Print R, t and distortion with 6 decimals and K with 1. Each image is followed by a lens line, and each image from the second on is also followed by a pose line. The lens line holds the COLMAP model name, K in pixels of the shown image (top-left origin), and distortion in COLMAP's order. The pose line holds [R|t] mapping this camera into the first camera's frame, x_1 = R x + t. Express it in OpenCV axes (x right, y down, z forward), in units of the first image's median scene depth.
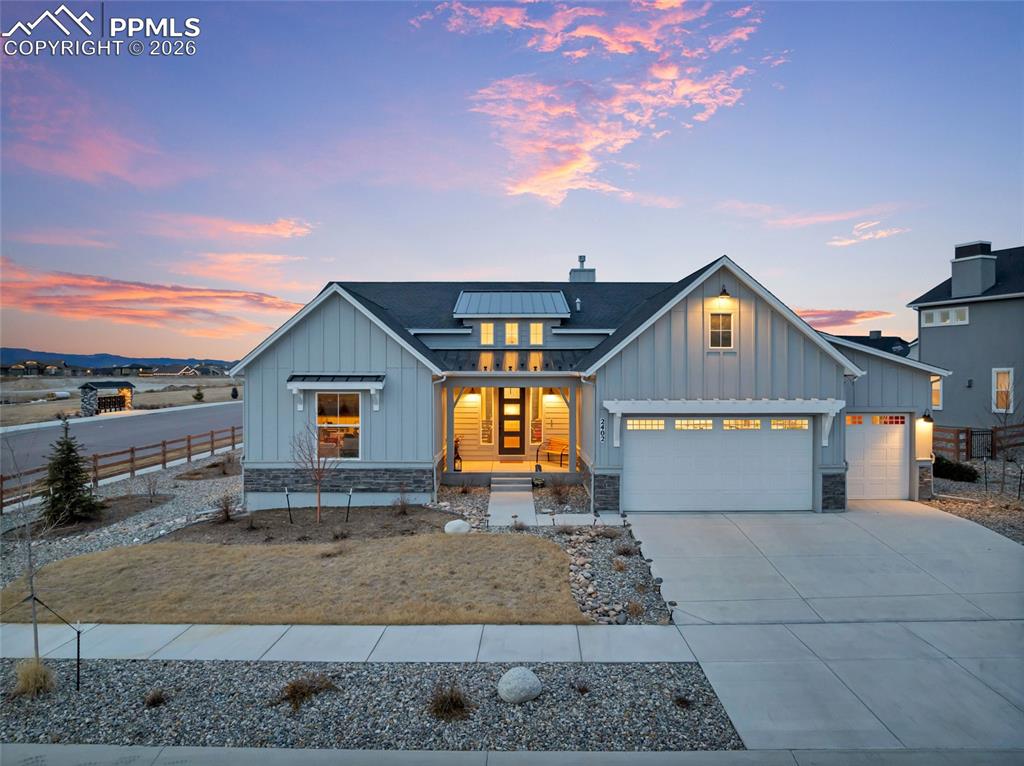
lens RADIAL K [[721.6, 0, 512.0], [0, 721.6, 383.0], [0, 0, 1]] dist [-0.040788, -0.003980]
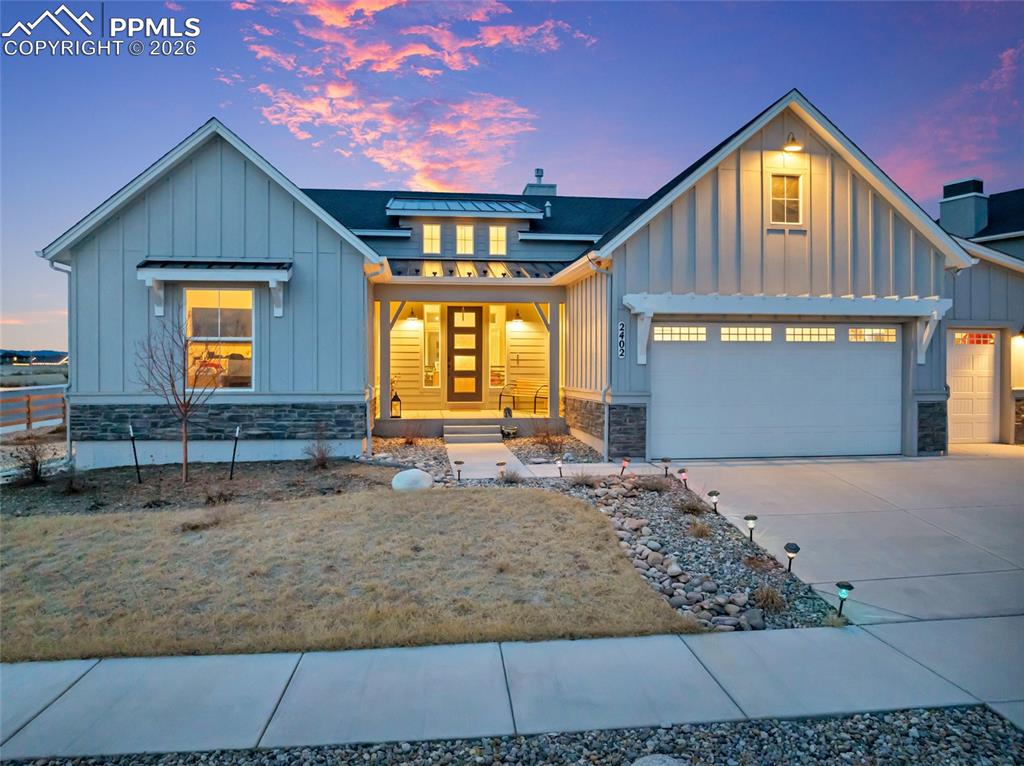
lens RADIAL K [[721.6, 0, 512.0], [0, 721.6, 383.0], [0, 0, 1]] dist [-0.040788, -0.003980]
pose [[0.991822, -0.000711, 0.127624, -0.068608], [-0.000160, 0.999977, 0.006811, 0.109116], [-0.127626, -0.006776, 0.991799, 0.362096]]
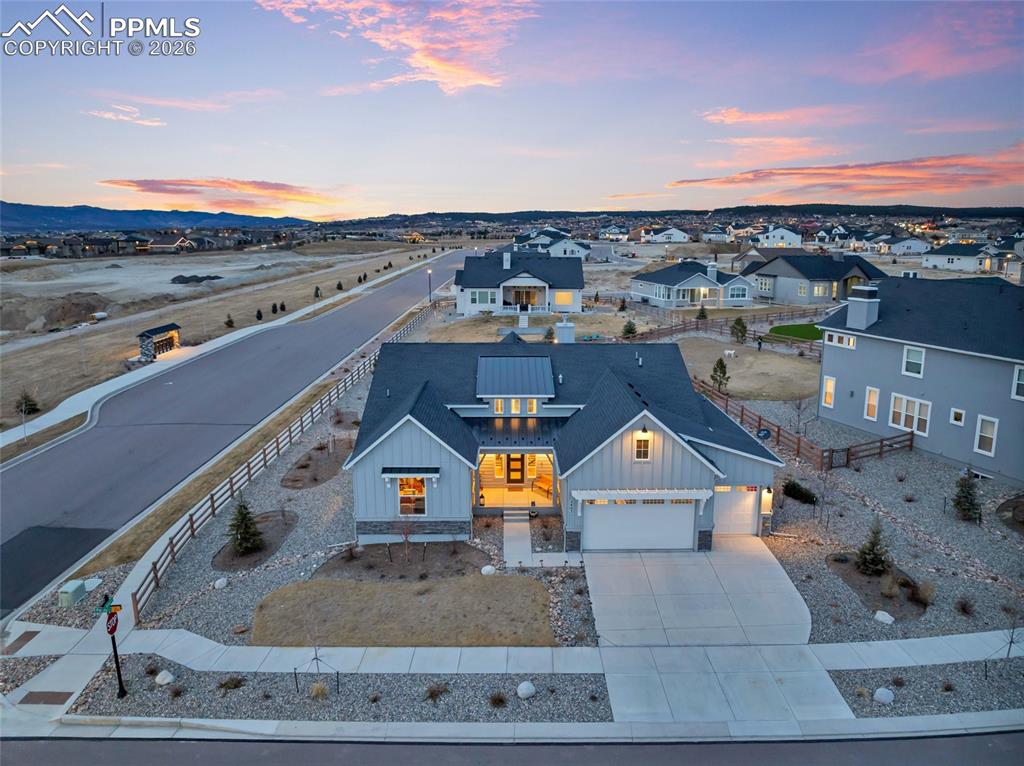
lens RADIAL K [[731.2, 0, 514.3], [0, 731.2, 349.8], [0, 0, 1]] dist [-0.040676, -0.001359]
pose [[0.999894, -0.003603, 0.014095, -0.034149], [0.001235, 0.986377, 0.164498, -0.627732], [-0.014495, -0.164464, 0.986277, -0.687081]]
